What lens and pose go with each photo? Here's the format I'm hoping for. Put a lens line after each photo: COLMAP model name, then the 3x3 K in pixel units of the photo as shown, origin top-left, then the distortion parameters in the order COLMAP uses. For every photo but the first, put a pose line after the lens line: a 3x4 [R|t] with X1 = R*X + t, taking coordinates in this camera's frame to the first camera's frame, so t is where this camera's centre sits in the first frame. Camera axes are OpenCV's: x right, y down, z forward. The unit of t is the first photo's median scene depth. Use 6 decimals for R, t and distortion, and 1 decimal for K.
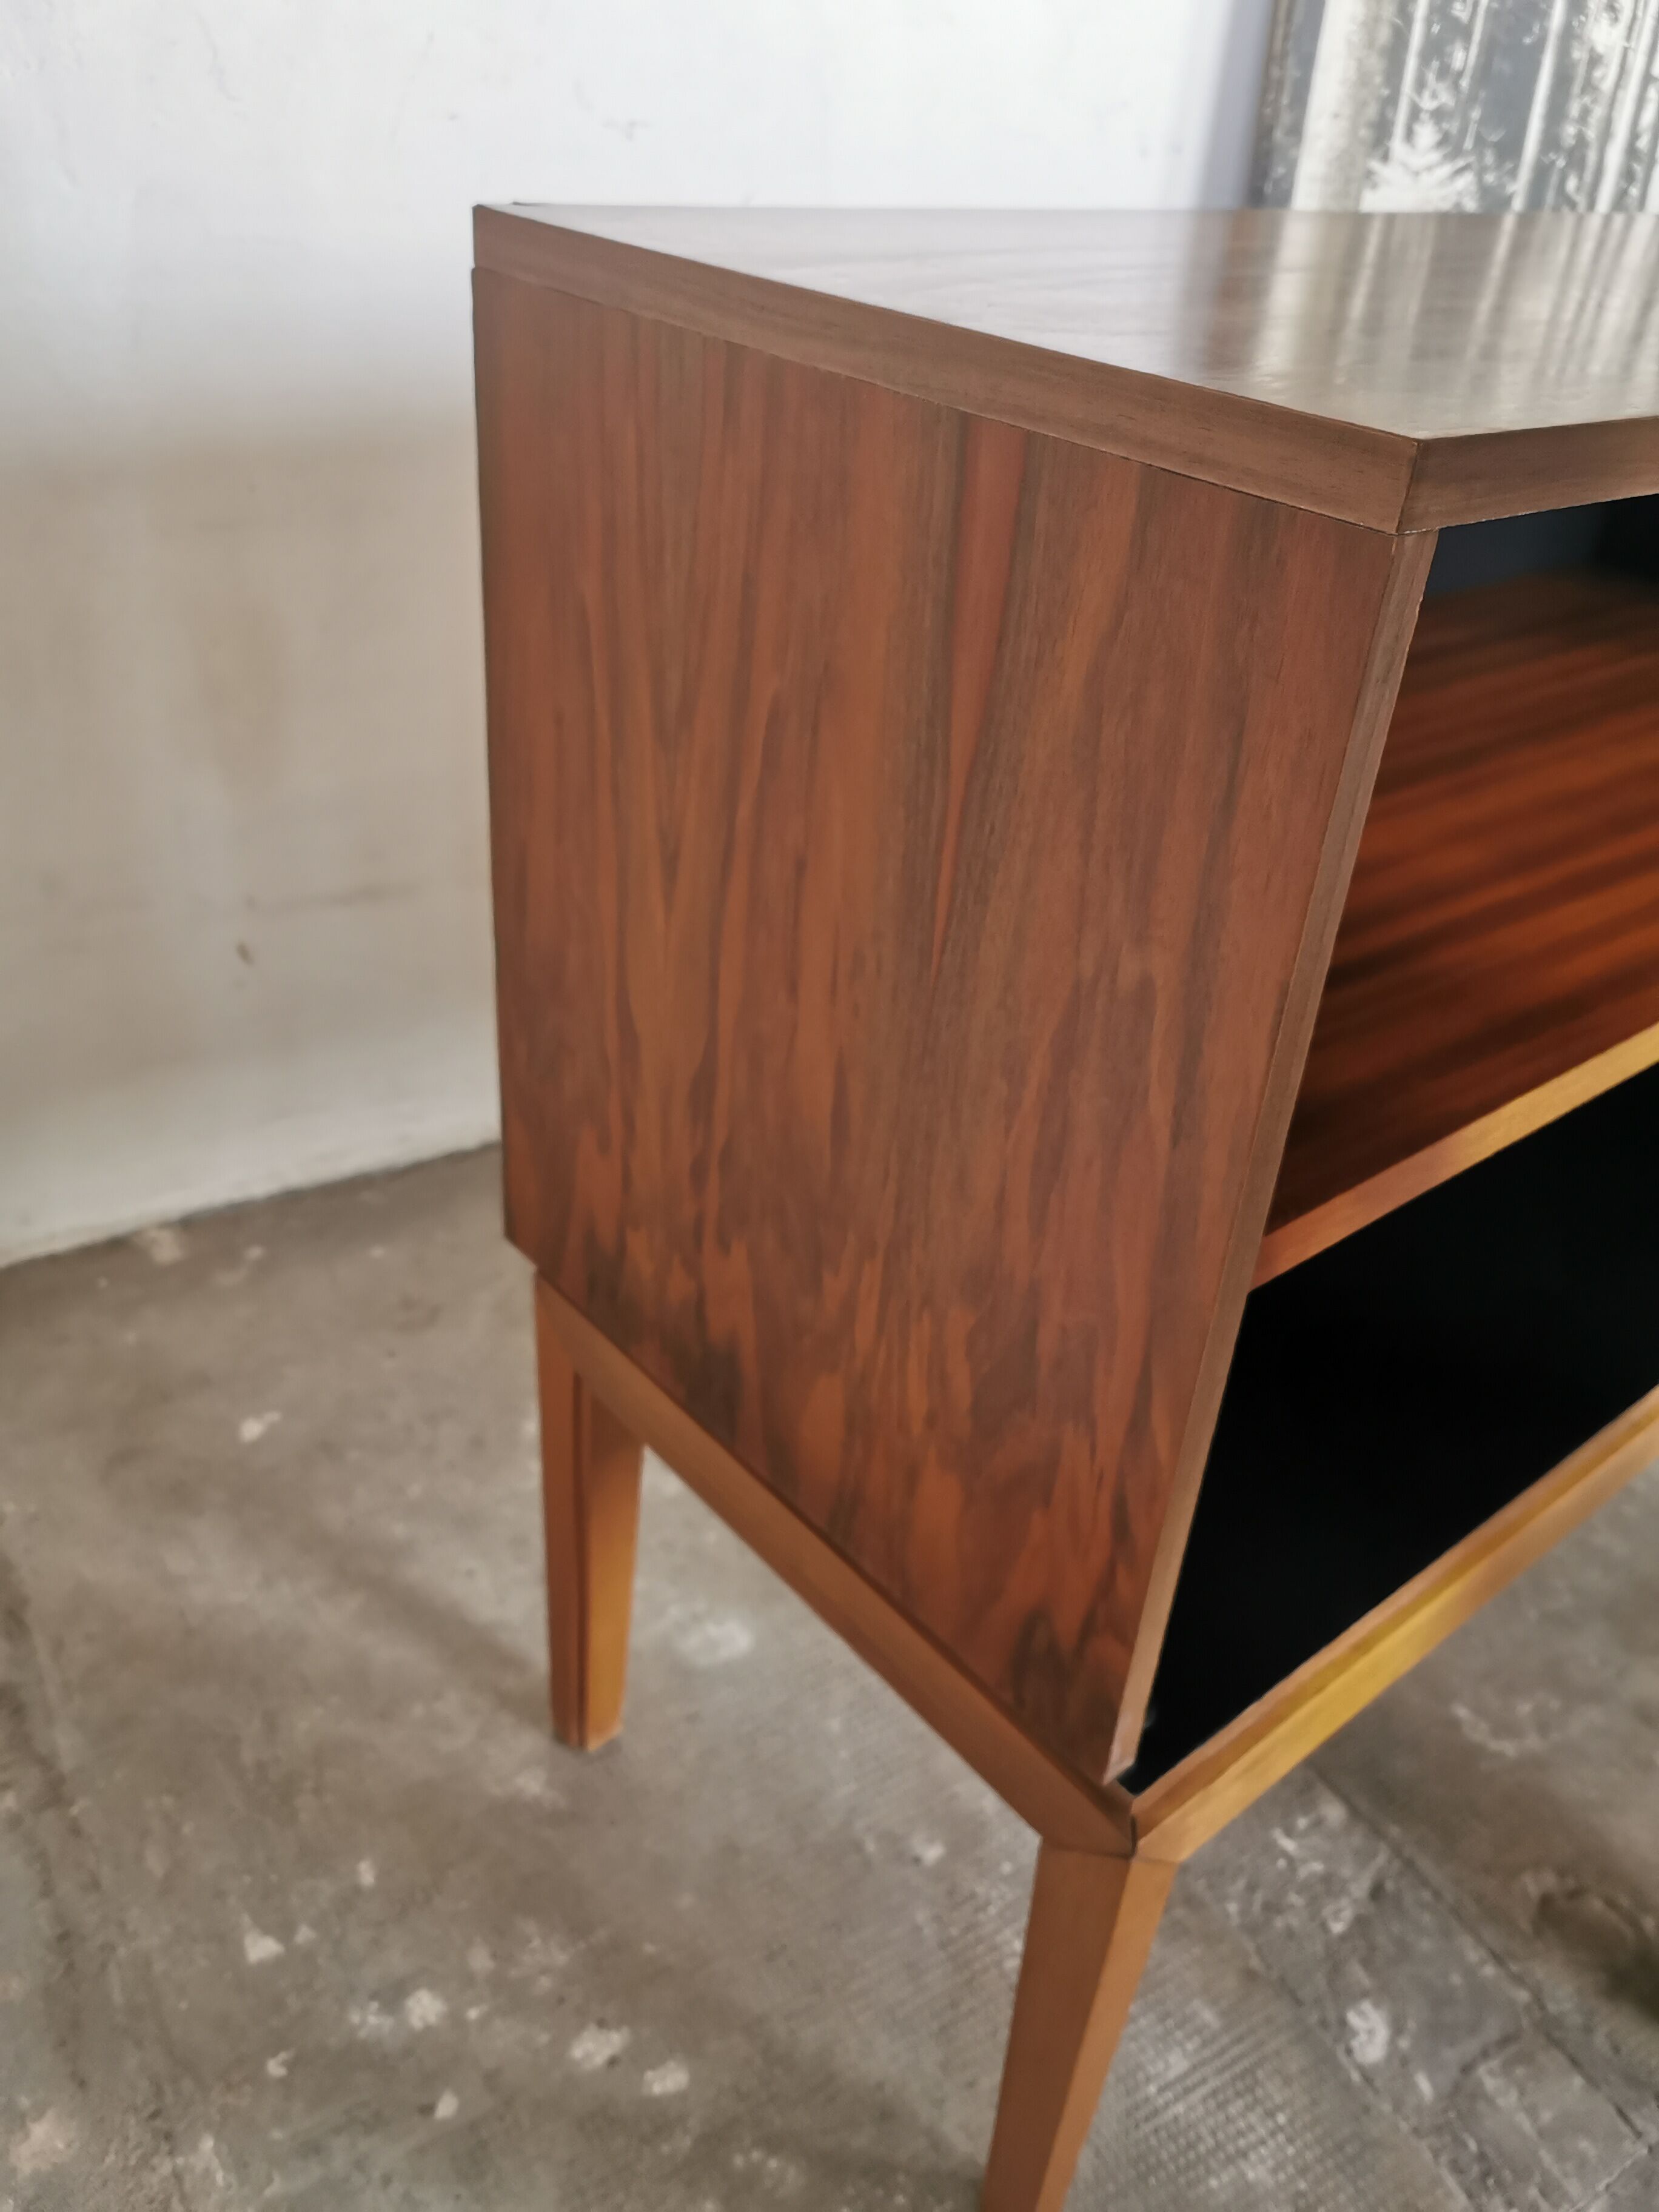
lens RADIAL K [[1711.1, 0, 834.1], [0, 1711.1, 1134.2], [0, 0, 1]] dist [0.049383, -0.080165]
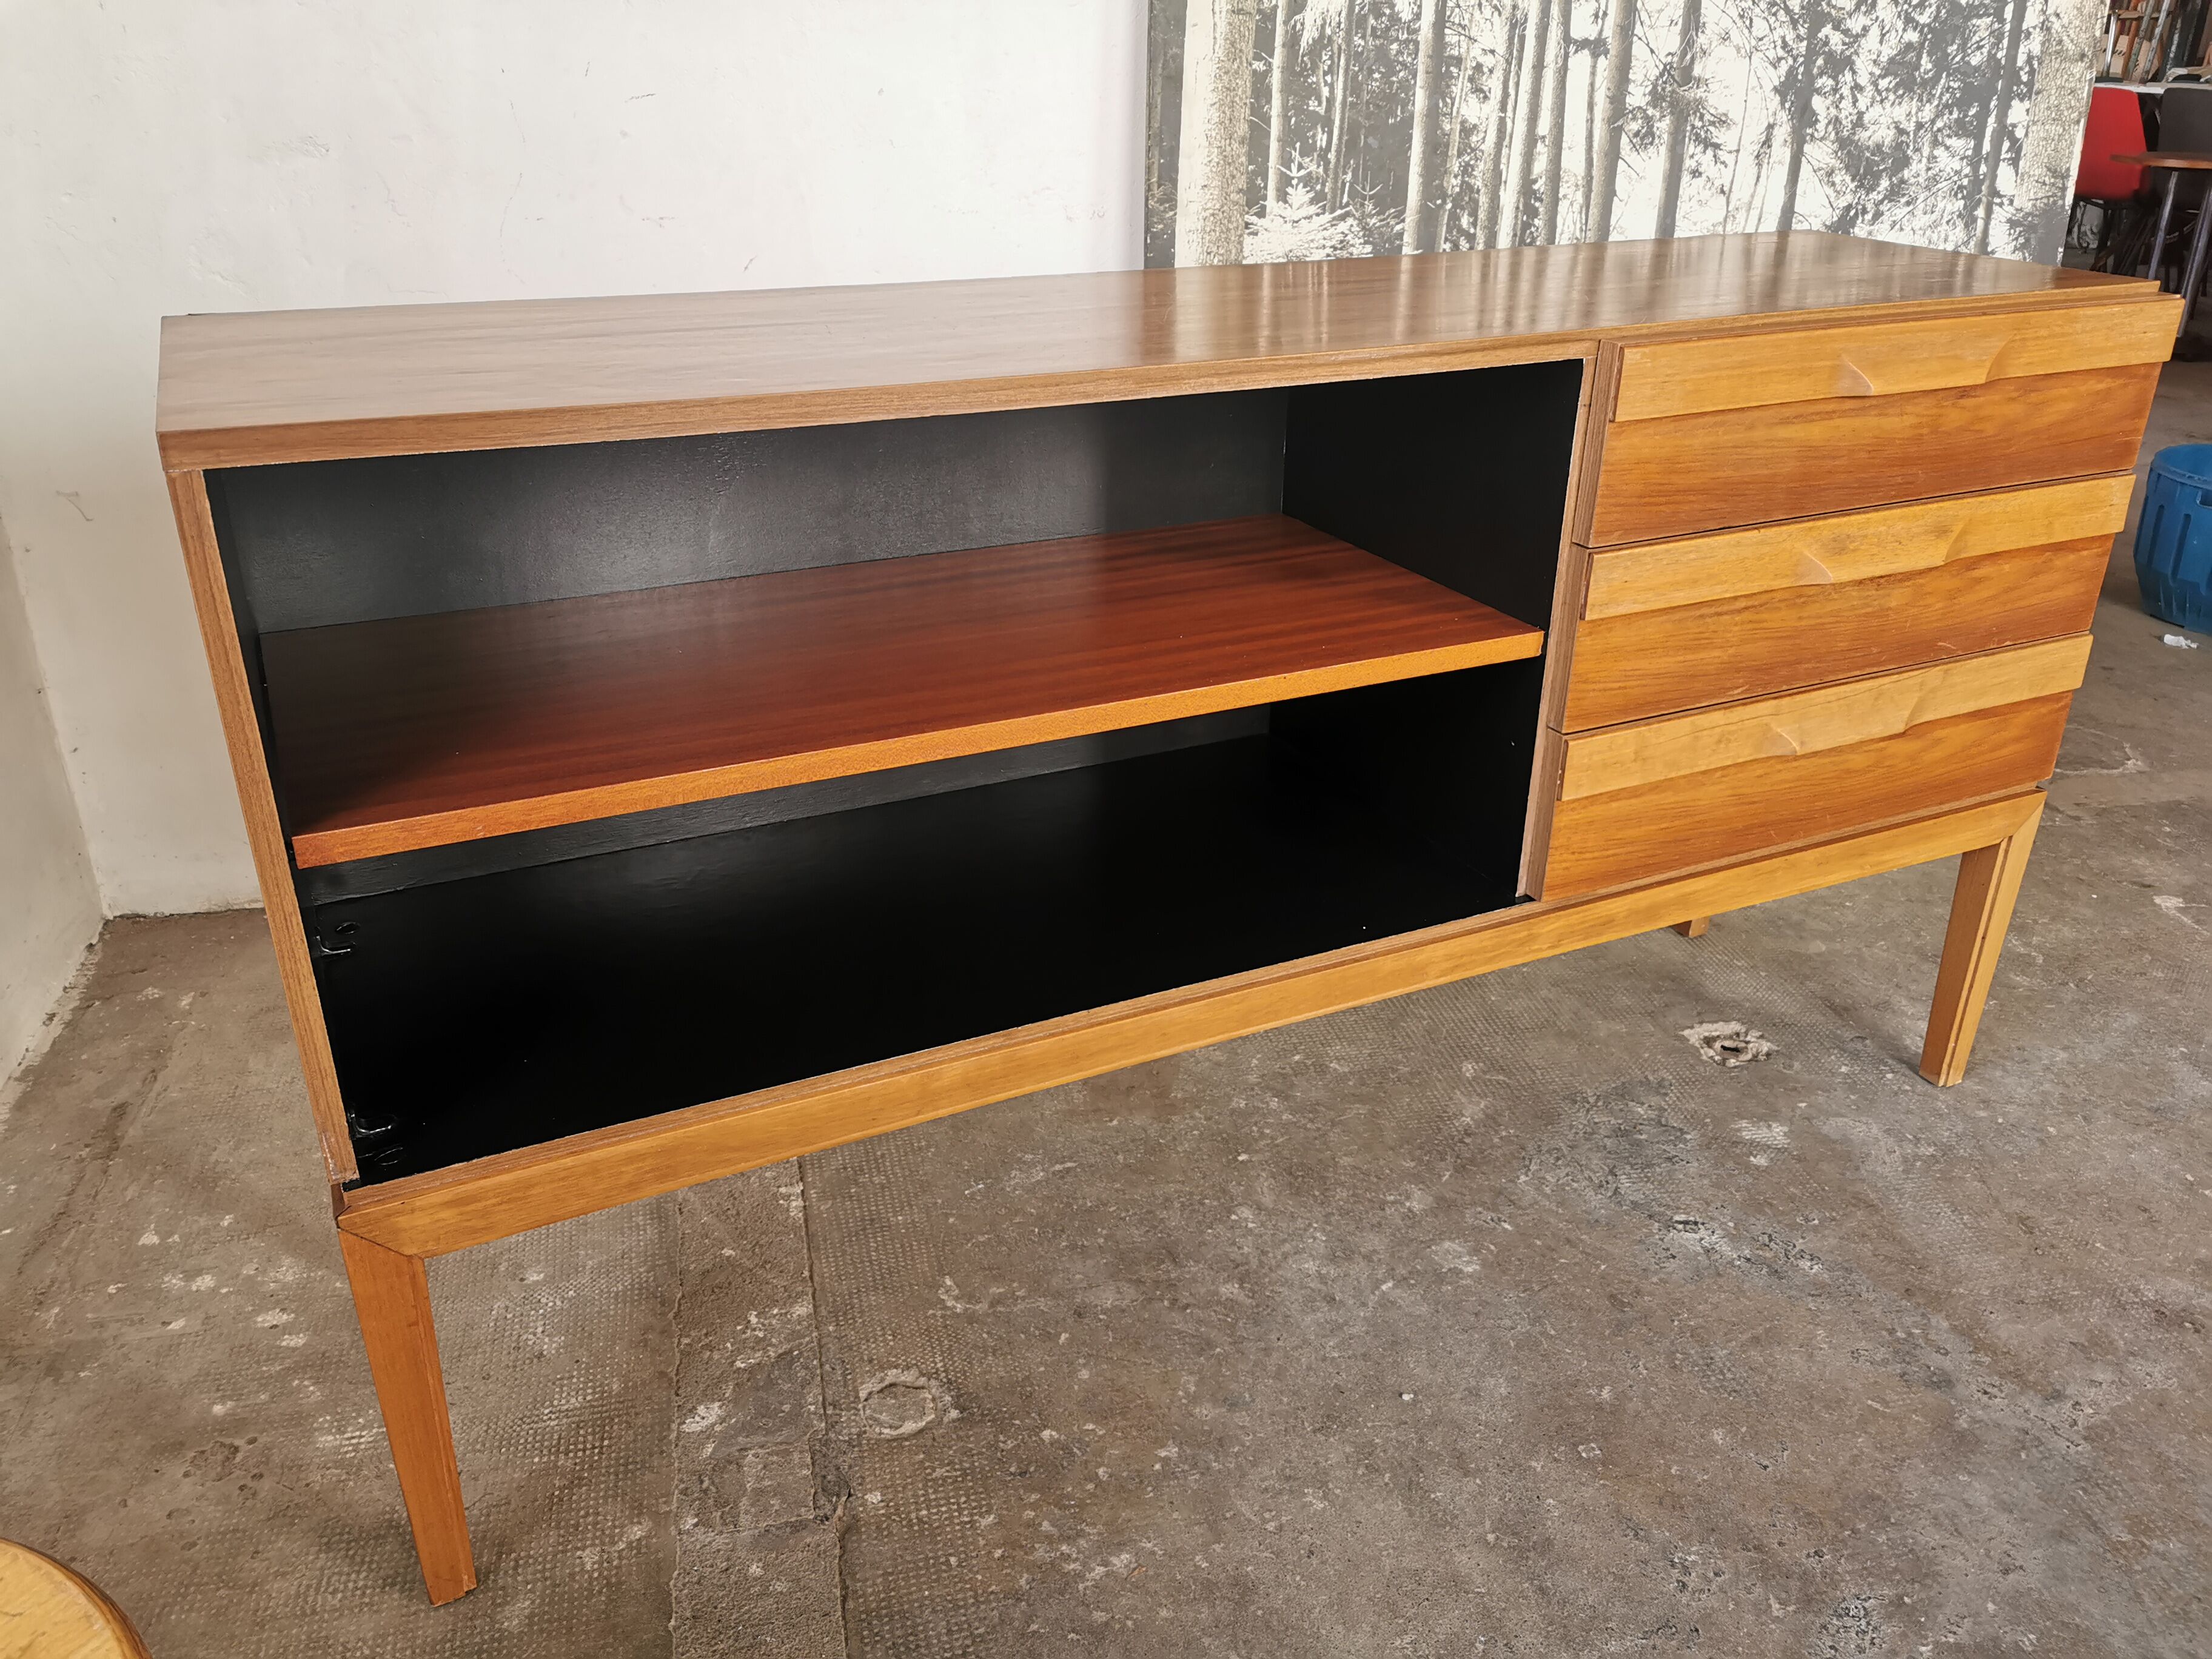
lens RADIAL K [[1711.1, 0, 1113.3], [0, 1711.1, 834.2], [0, 0, 1]] dist [0.049383, -0.080165]
pose [[0.940560, 0.083180, -0.329285, 0.819258], [-0.131021, 0.983361, -0.125838, 0.123149], [0.313338, 0.161502, 0.935808, -0.274589]]
